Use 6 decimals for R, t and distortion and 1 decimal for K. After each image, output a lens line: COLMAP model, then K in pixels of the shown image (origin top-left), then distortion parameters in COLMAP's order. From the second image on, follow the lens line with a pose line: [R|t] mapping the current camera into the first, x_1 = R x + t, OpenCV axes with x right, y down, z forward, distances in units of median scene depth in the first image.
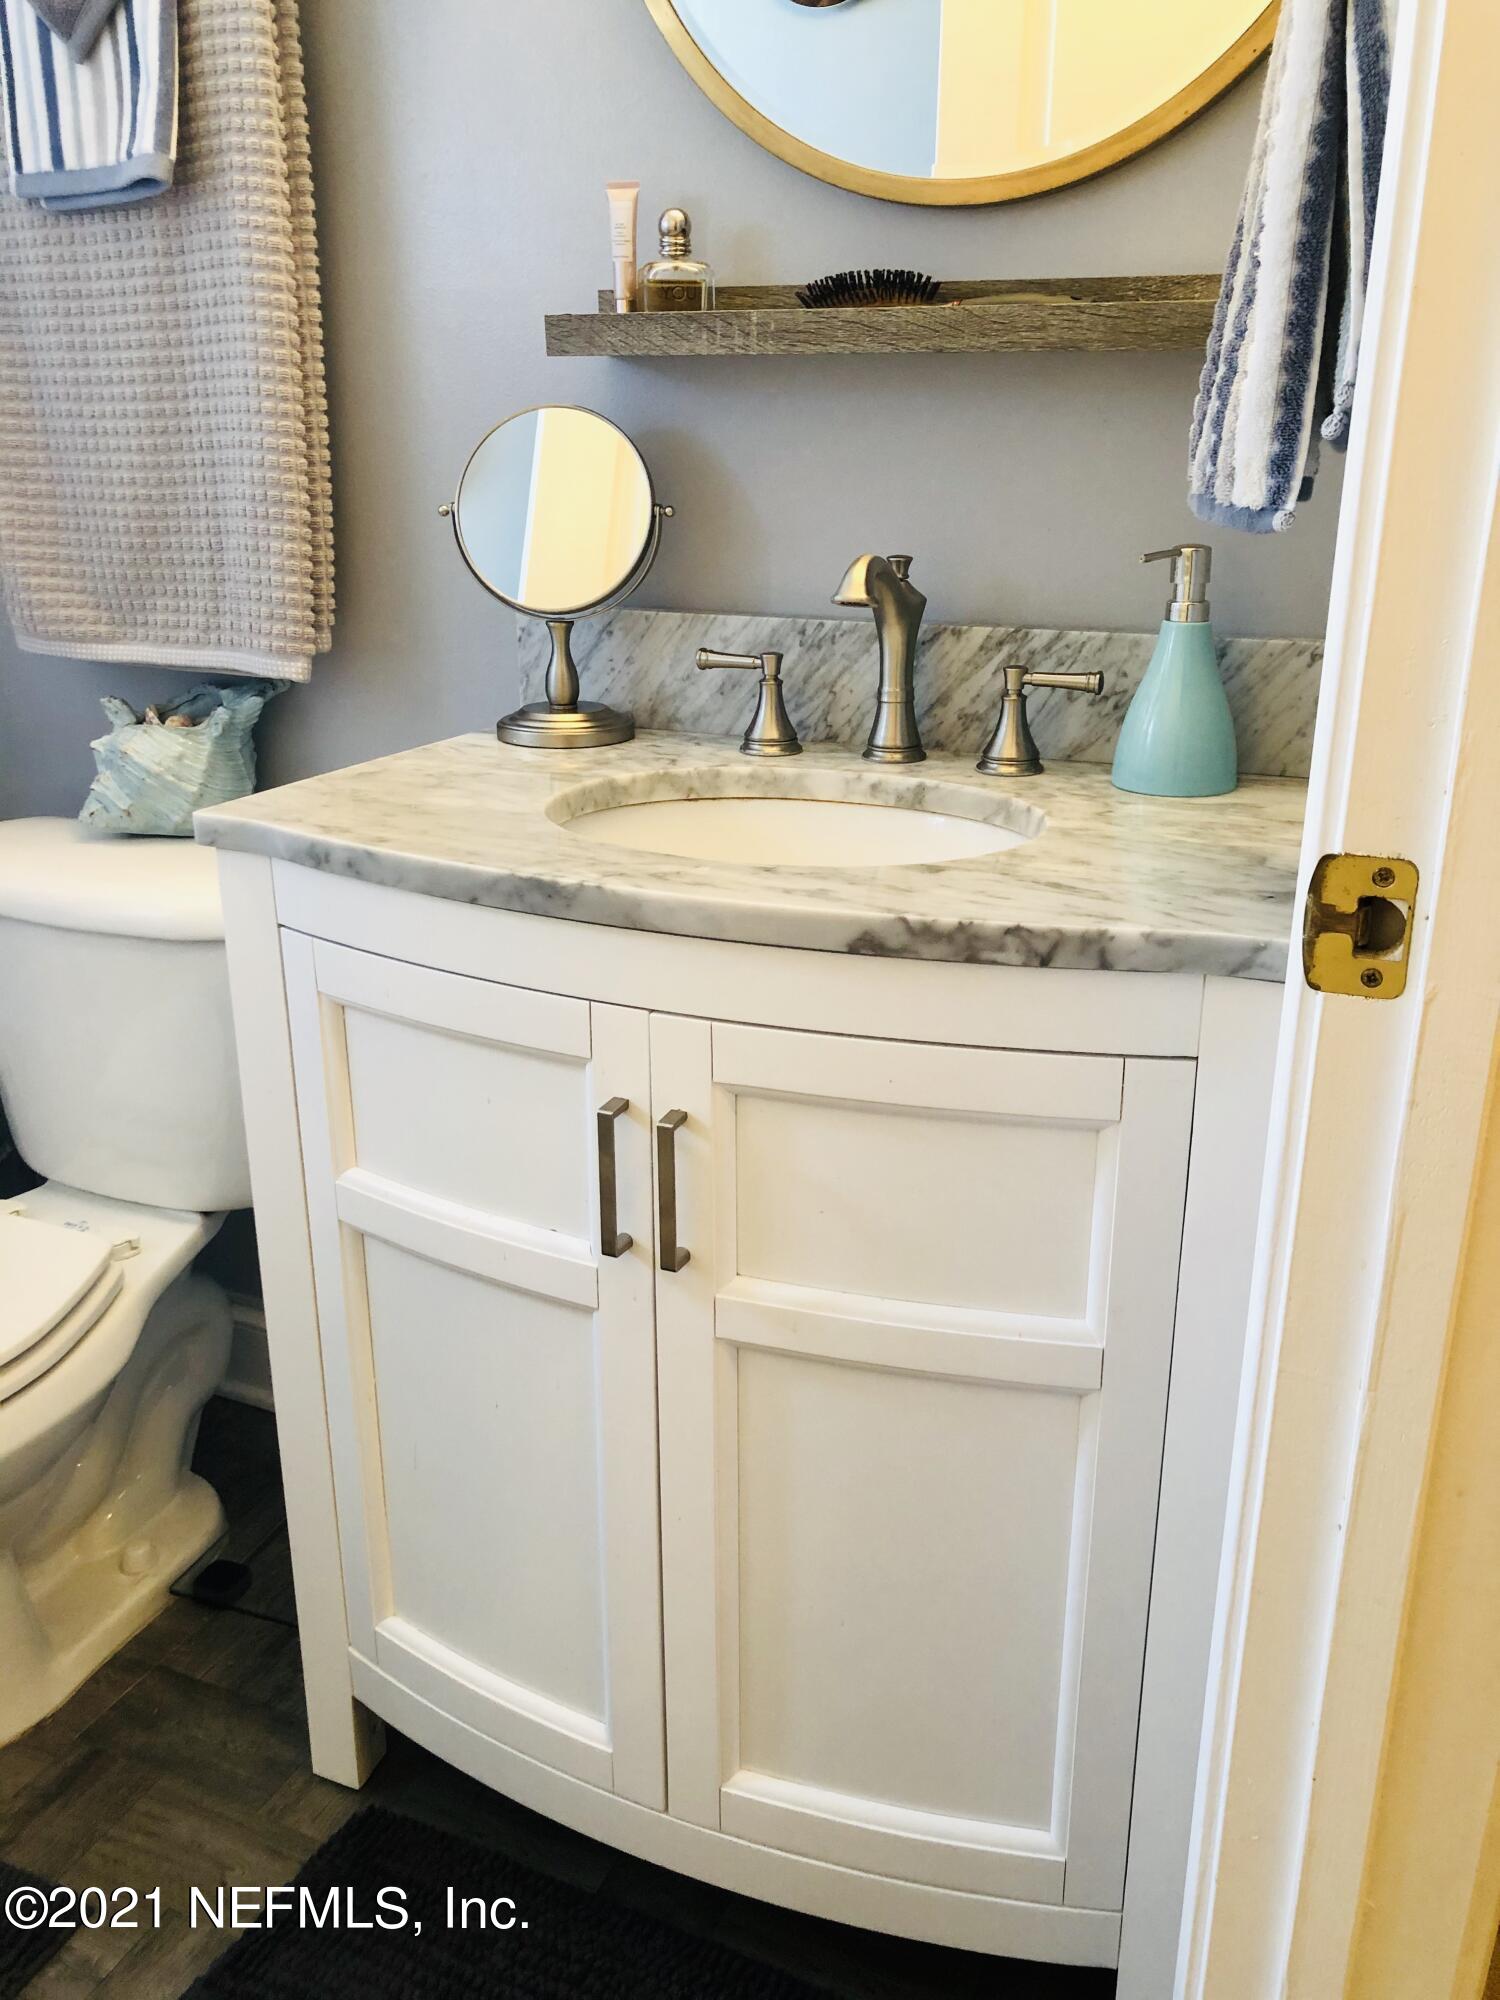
lens RADIAL K [[1653.9, 0, 750.0], [0, 1653.9, 1000.0], [0, 0, 1]] dist [0.025148, -0.012735]
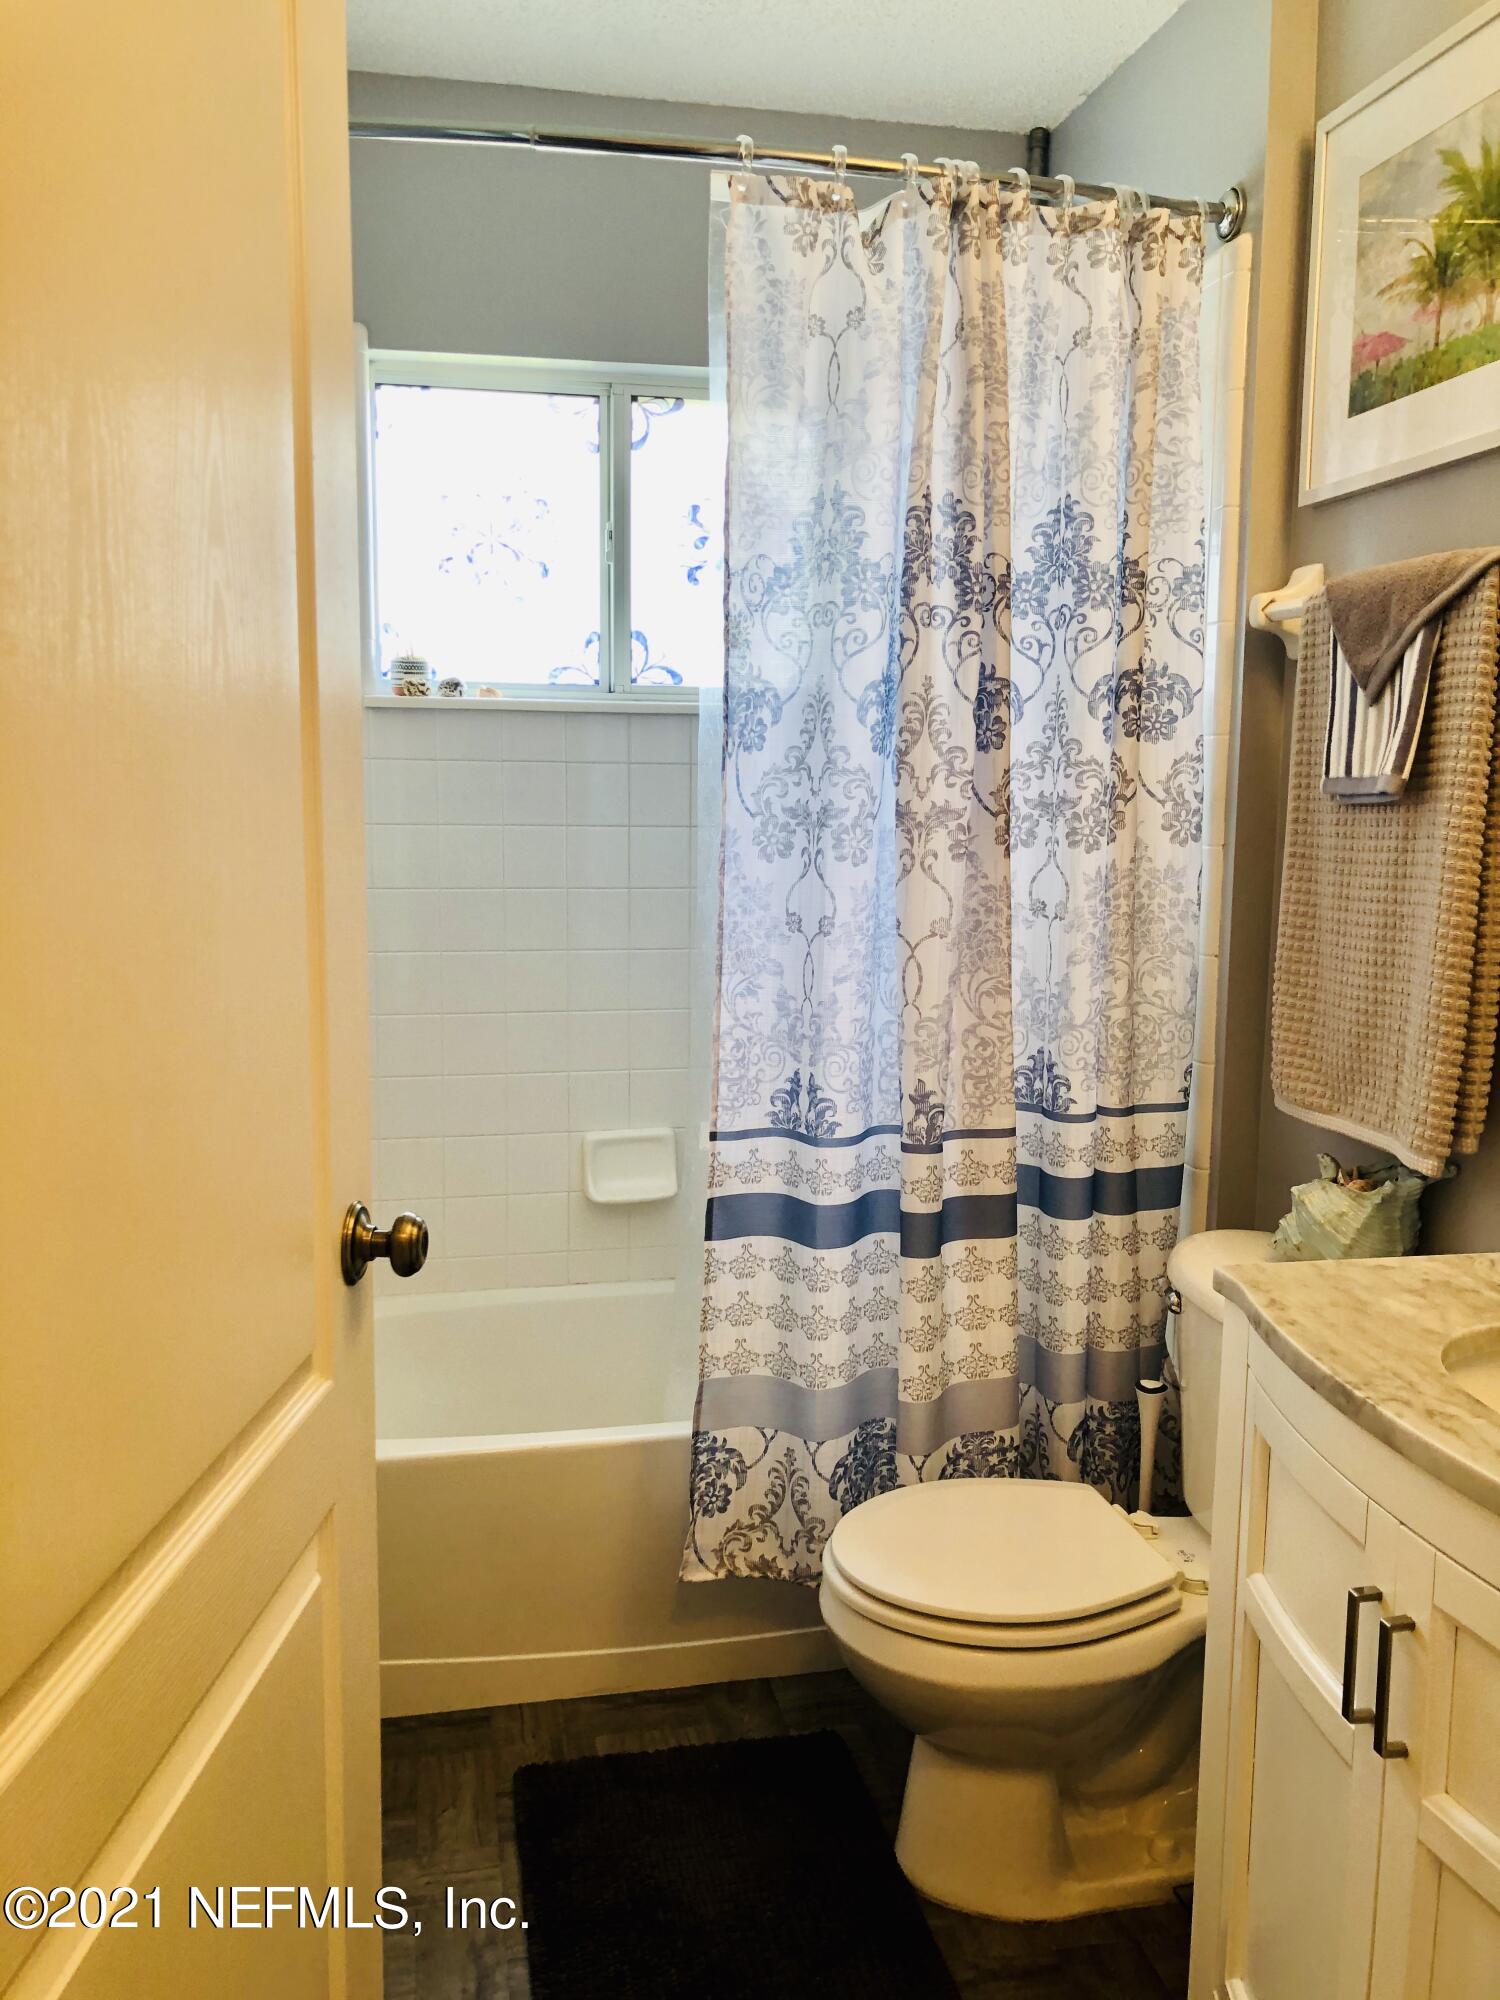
lens RADIAL K [[1653.9, 0, 750.0], [0, 1653.9, 1000.0], [0, 0, 1]] dist [0.025148, -0.012735]
pose [[0.584018, 0.113898, -0.803710, 0.394708], [-0.286255, 0.955398, -0.072613, -0.089017], [0.759593, 0.272473, 0.590574, -0.107314]]
